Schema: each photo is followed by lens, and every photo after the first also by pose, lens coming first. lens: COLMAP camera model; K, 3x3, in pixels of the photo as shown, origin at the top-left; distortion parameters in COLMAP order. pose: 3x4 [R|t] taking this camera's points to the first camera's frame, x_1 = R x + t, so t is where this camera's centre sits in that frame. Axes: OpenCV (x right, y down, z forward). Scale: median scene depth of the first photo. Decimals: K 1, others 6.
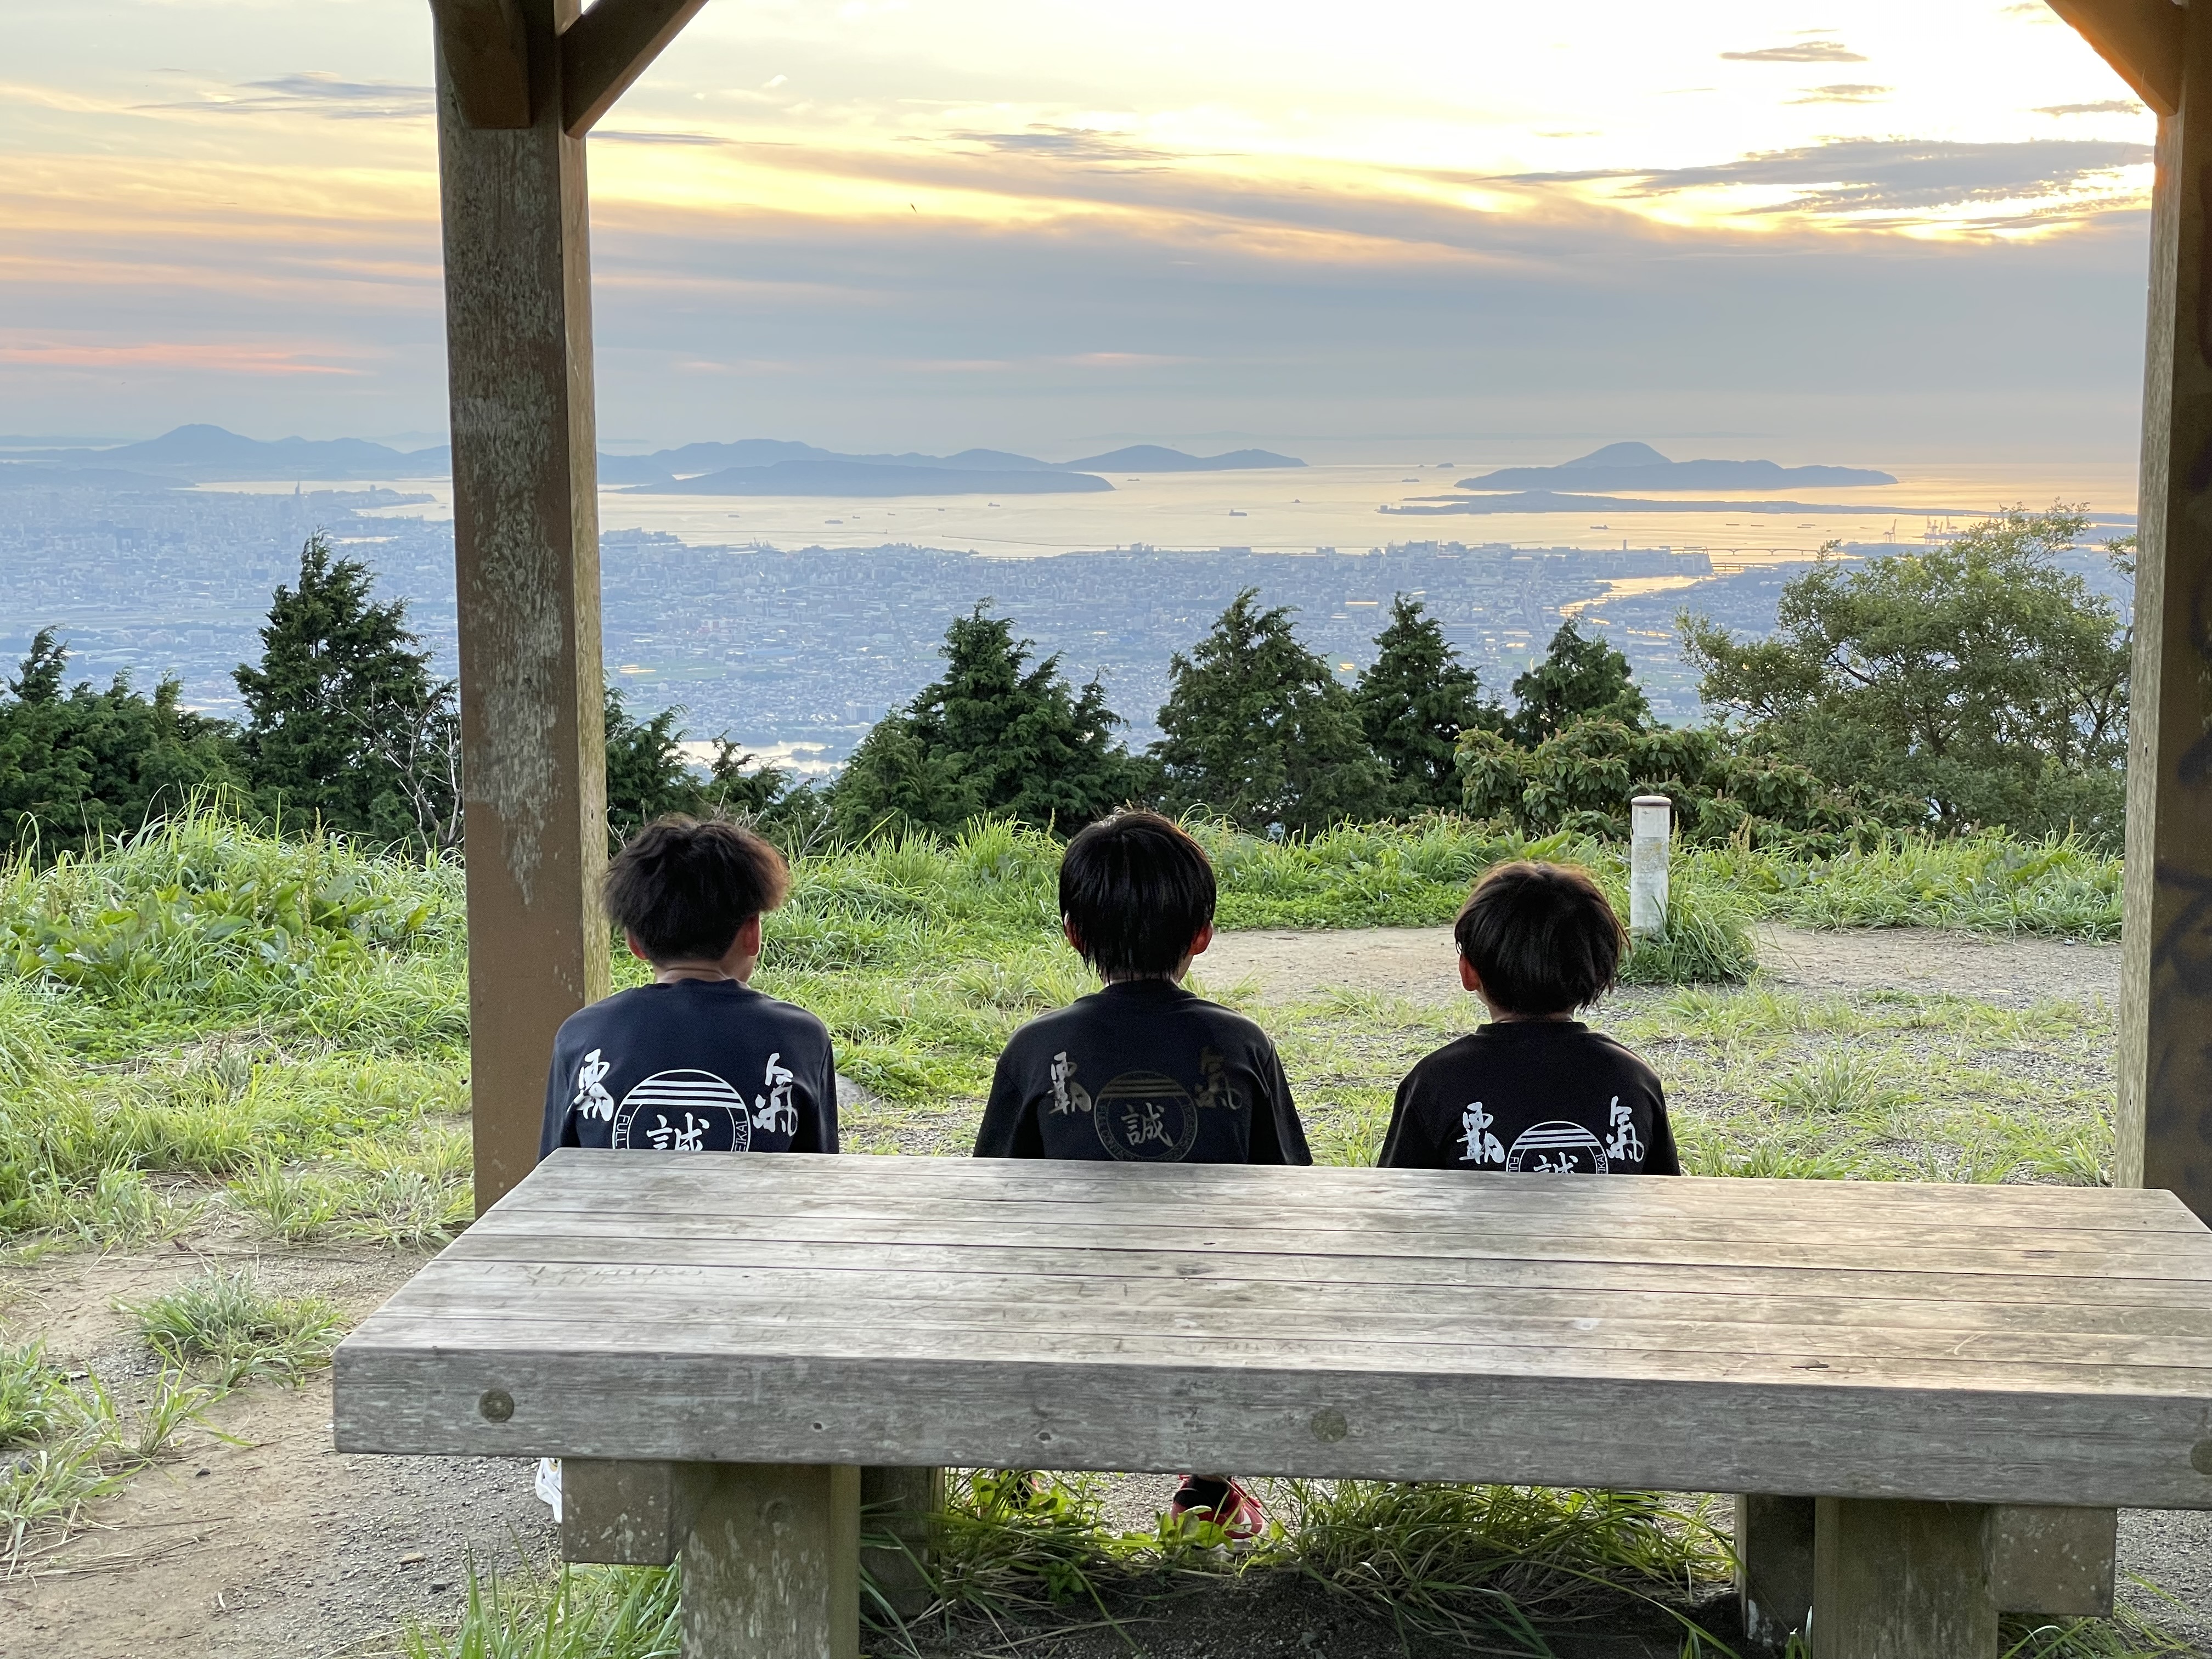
lens RADIAL K [[3351.7, 0, 1106.0], [0, 3351.7, 829.5], [0, 0, 1]] dist [0.145845, -0.128266]
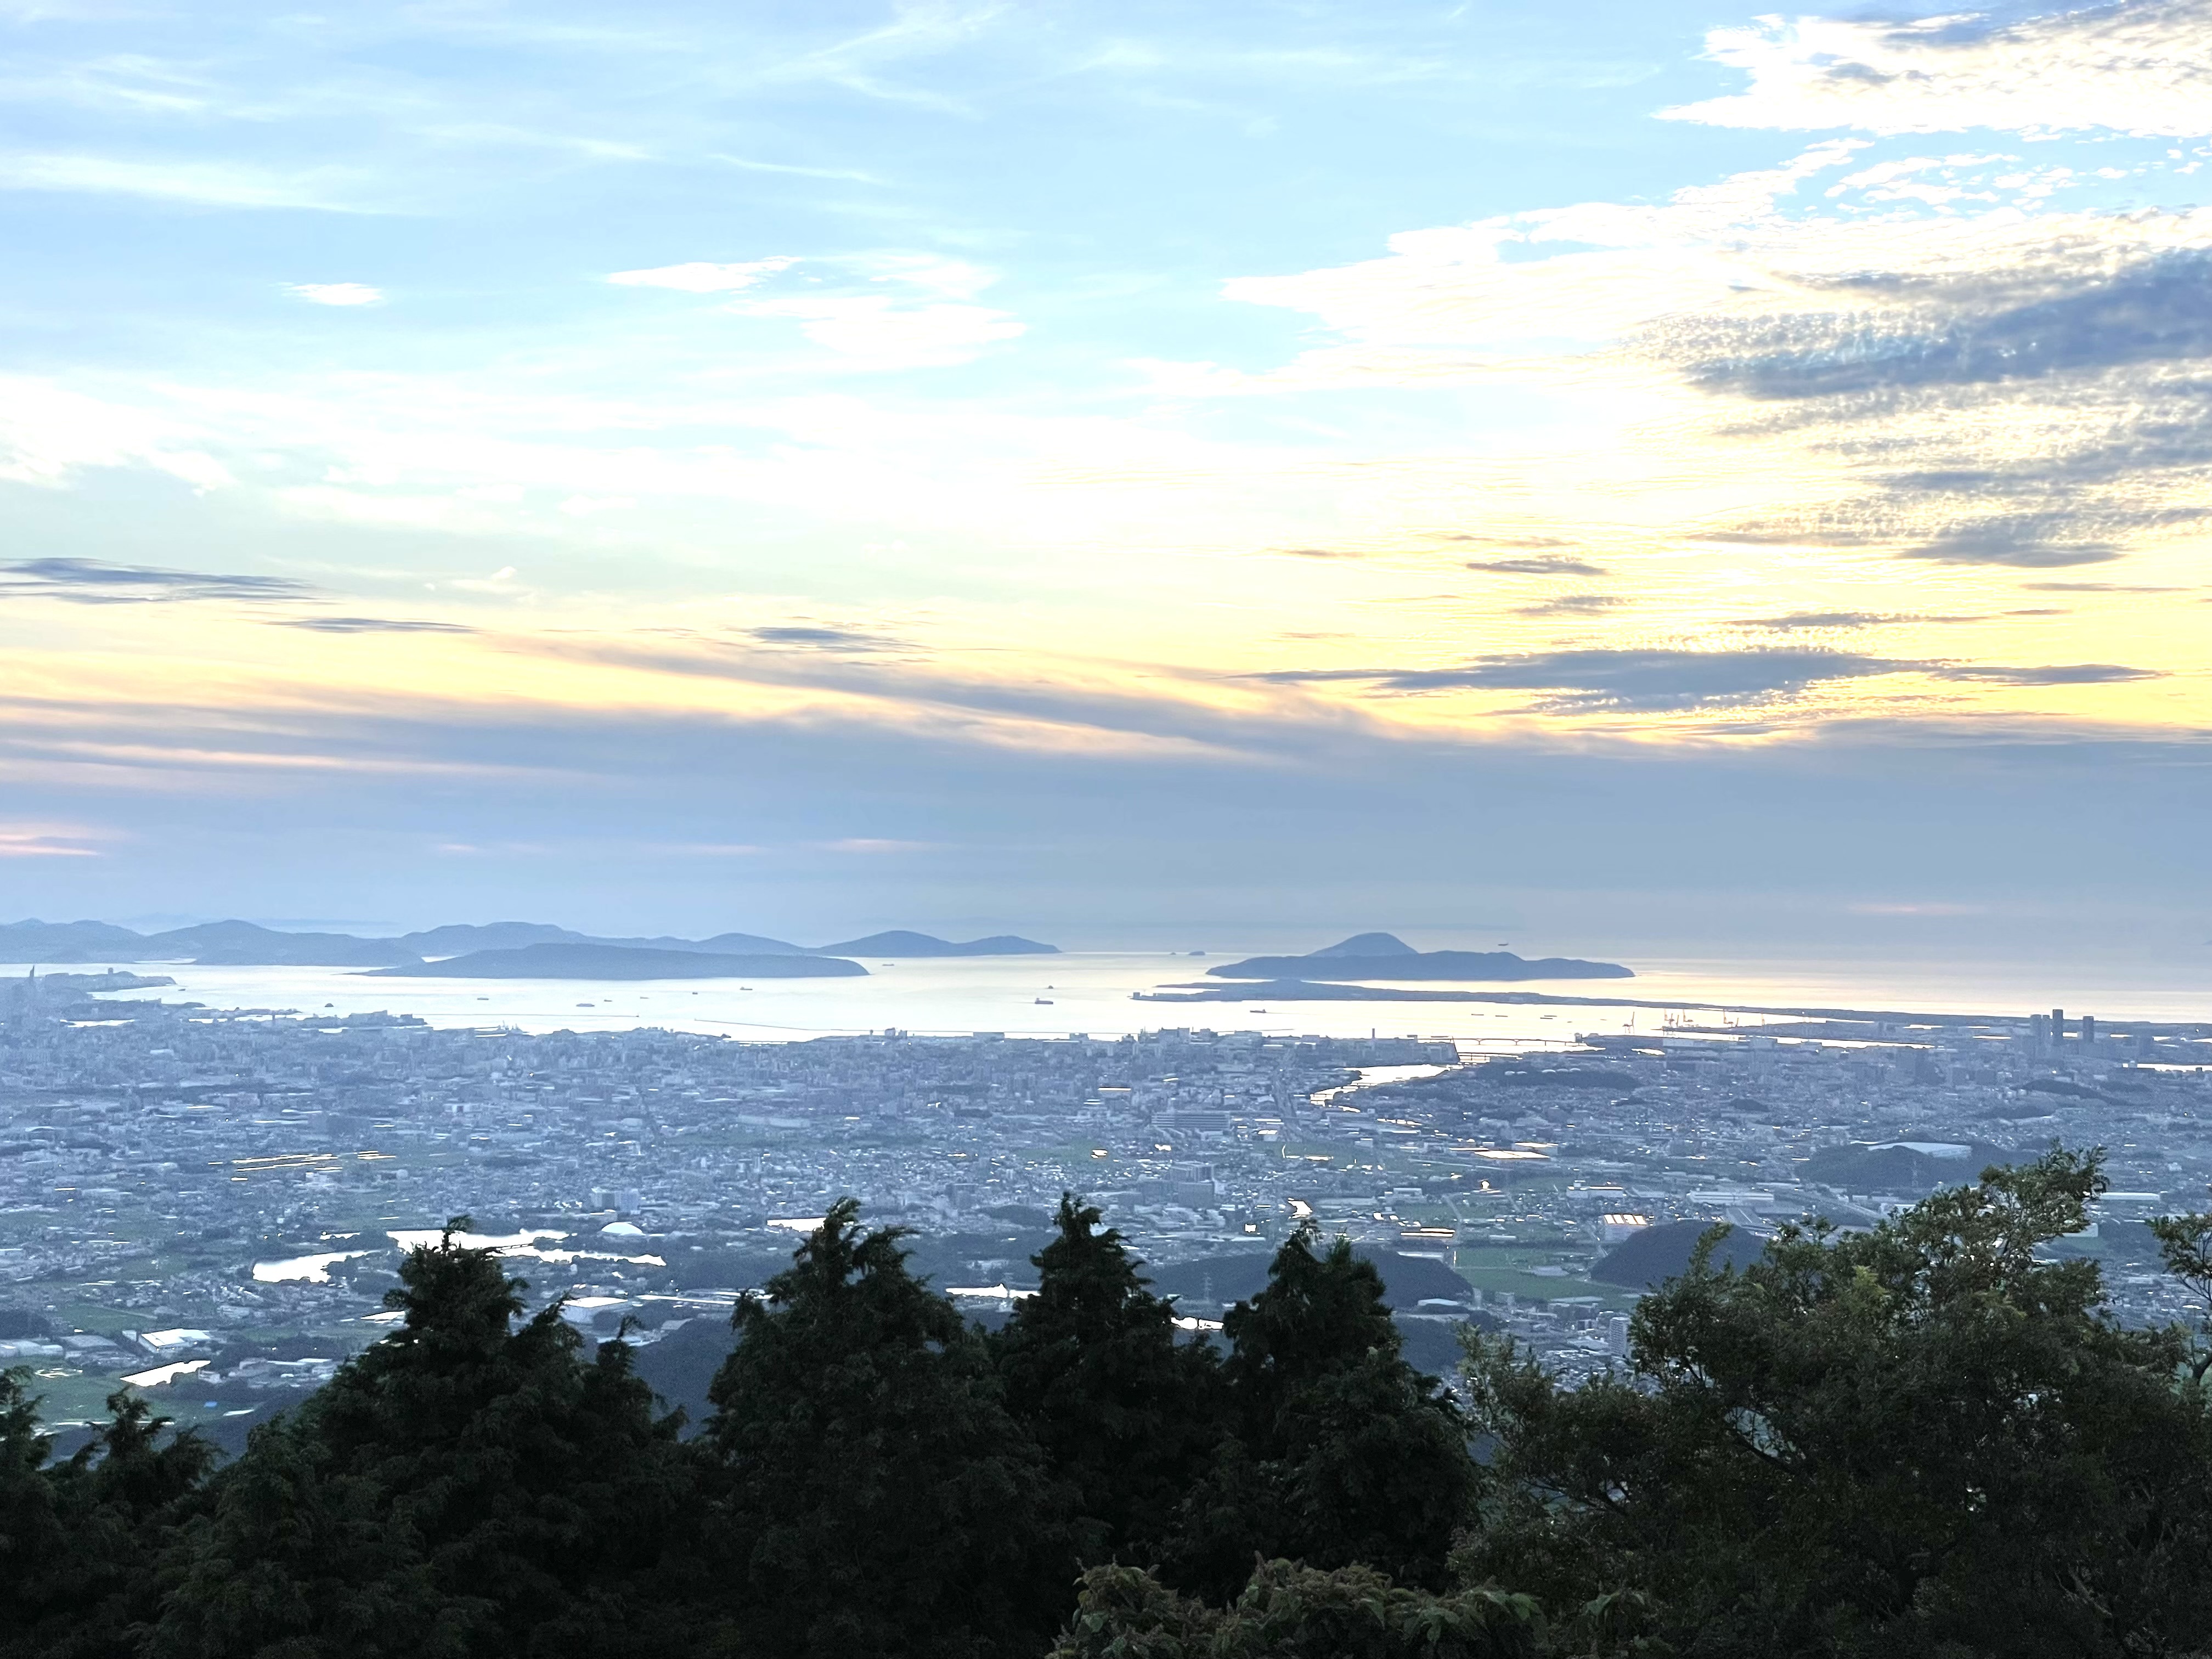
lens RADIAL K [[3273.8, 0, 1106.0], [0, 3273.8, 829.5], [0, 0, 1]] dist [0.187436, -0.009226]
pose [[0.997446, 0.010648, 0.070625, 0.067938], [-0.000409, 0.989659, -0.143442, -0.071387], [-0.071422, 0.143046, 0.987136, 0.432639]]
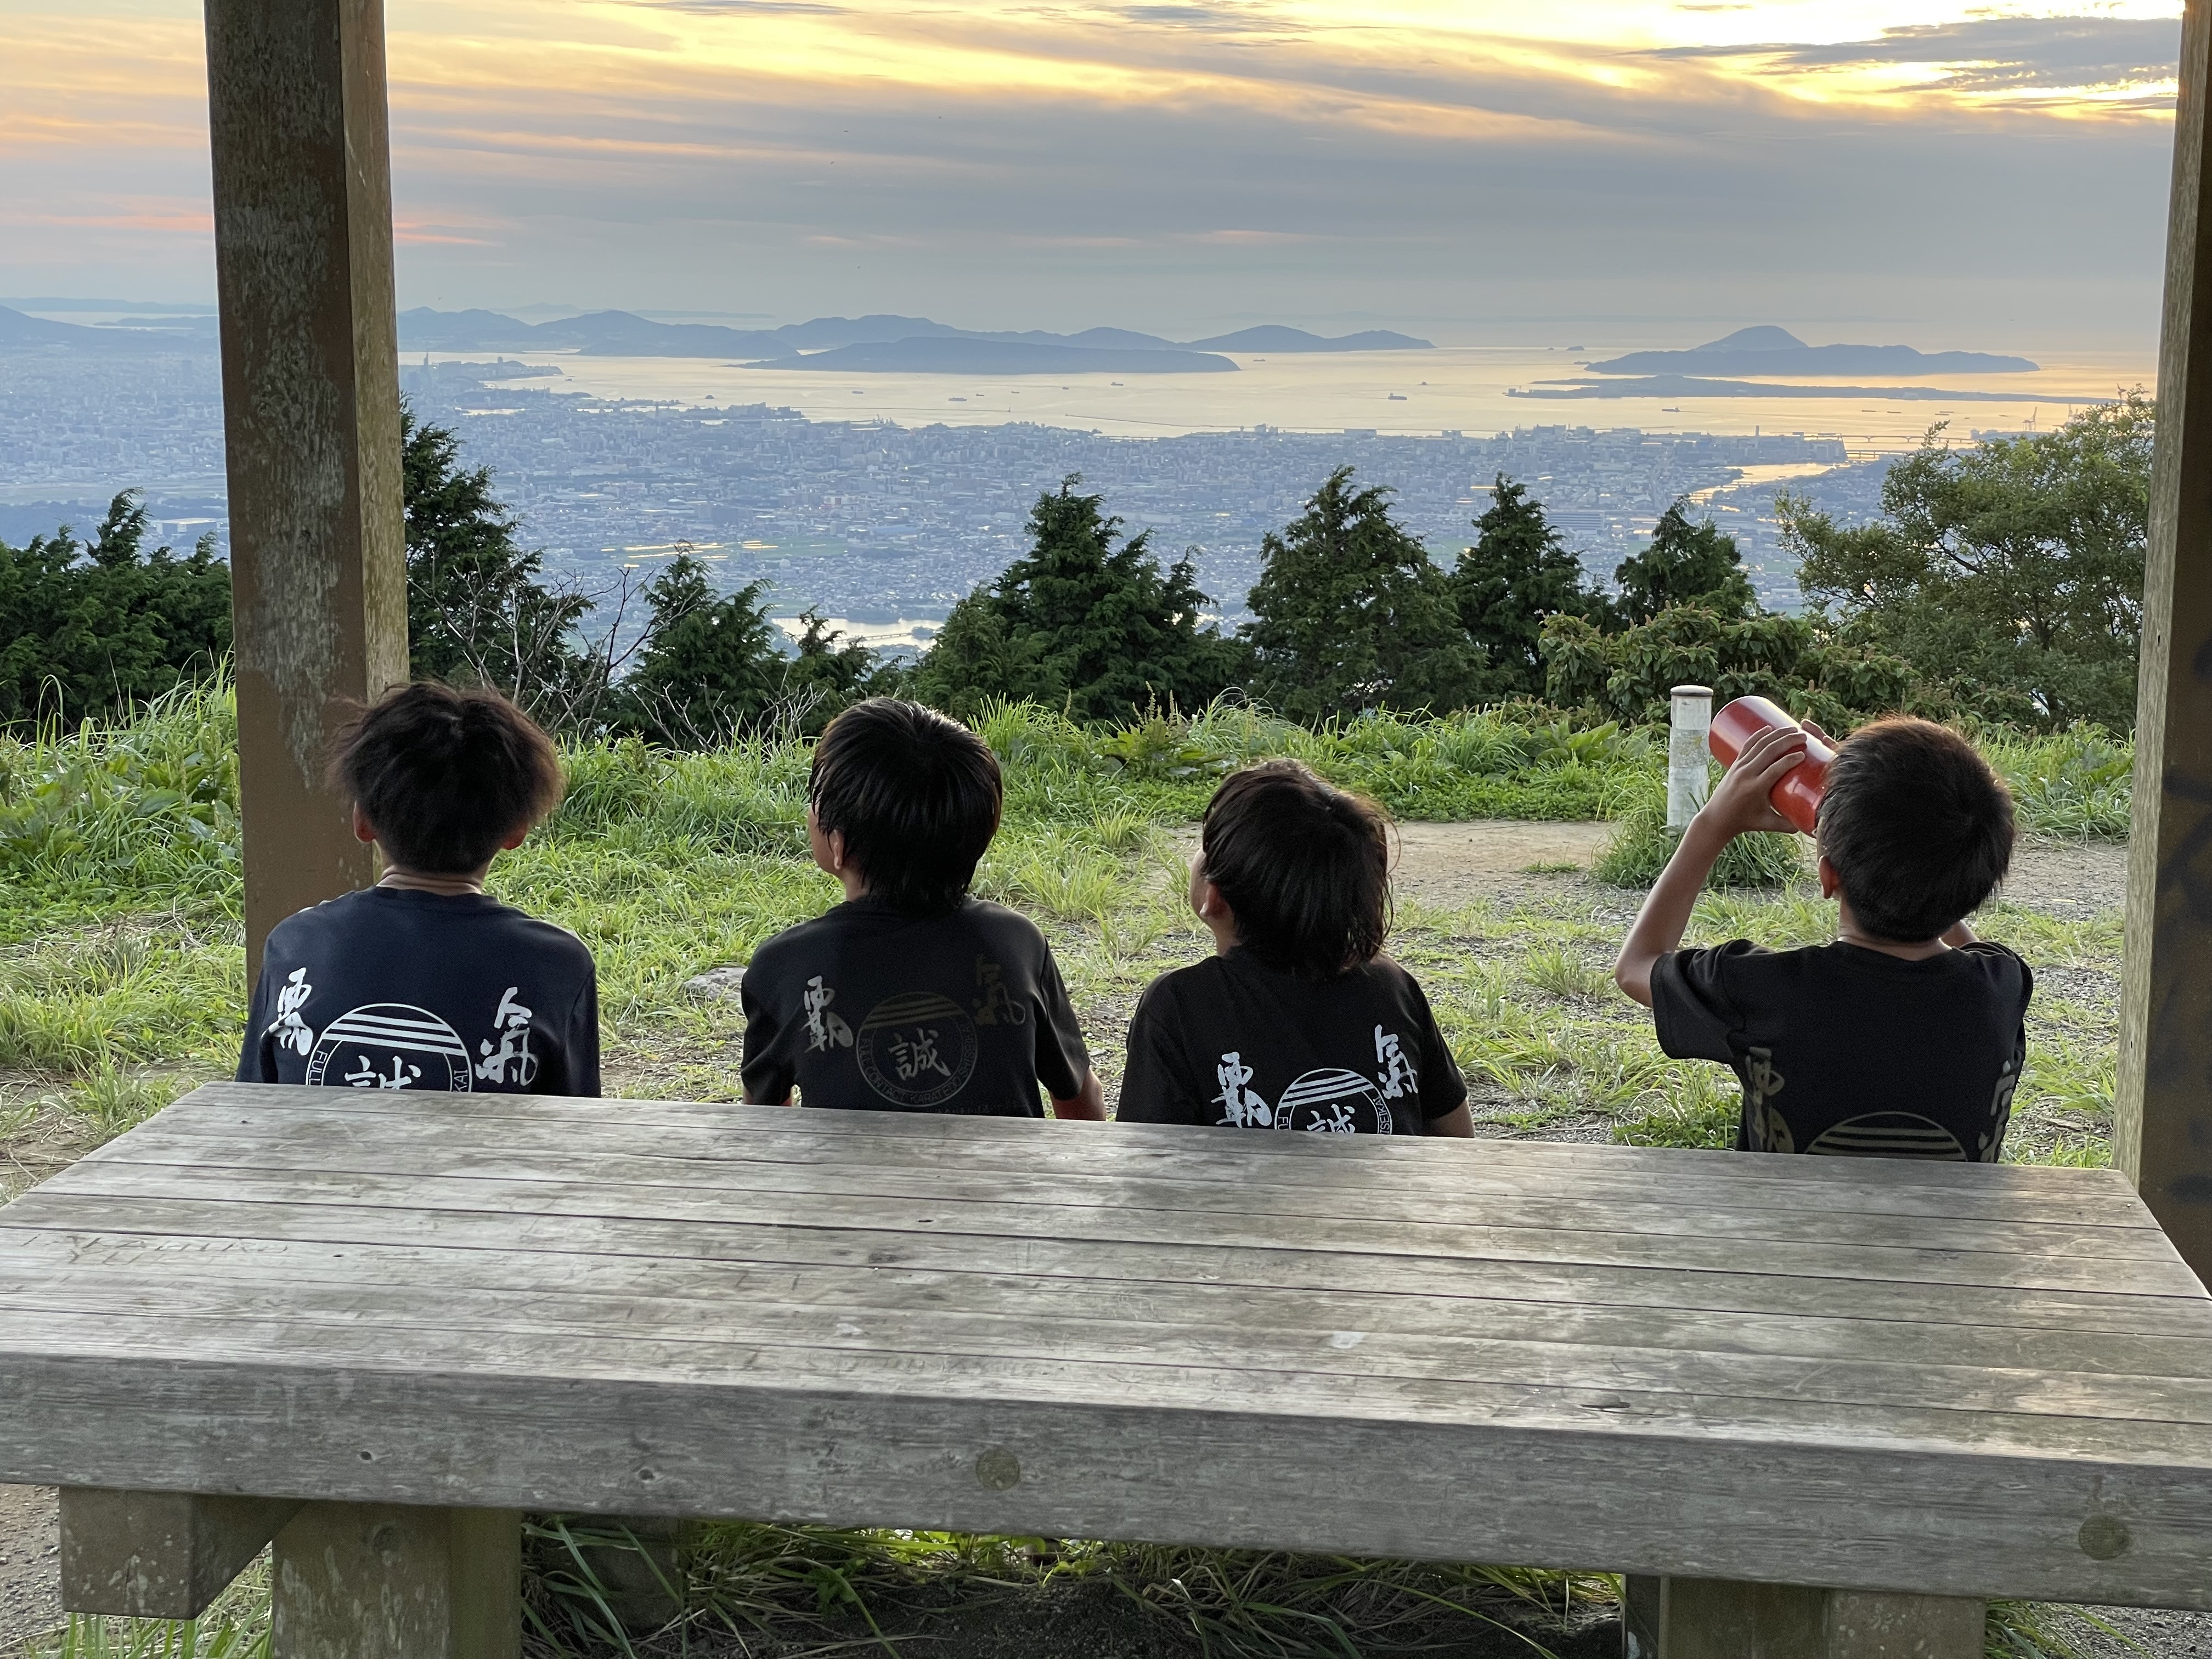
lens RADIAL K [[3351.7, 0, 1106.0], [0, 3351.7, 829.5], [0, 0, 1]] dist [0.145845, -0.128266]
pose [[0.999229, 0.016402, -0.035659, 0.014323], [-0.015139, 0.999258, 0.035416, -0.000294], [0.036213, -0.034849, 0.998736, 0.025833]]
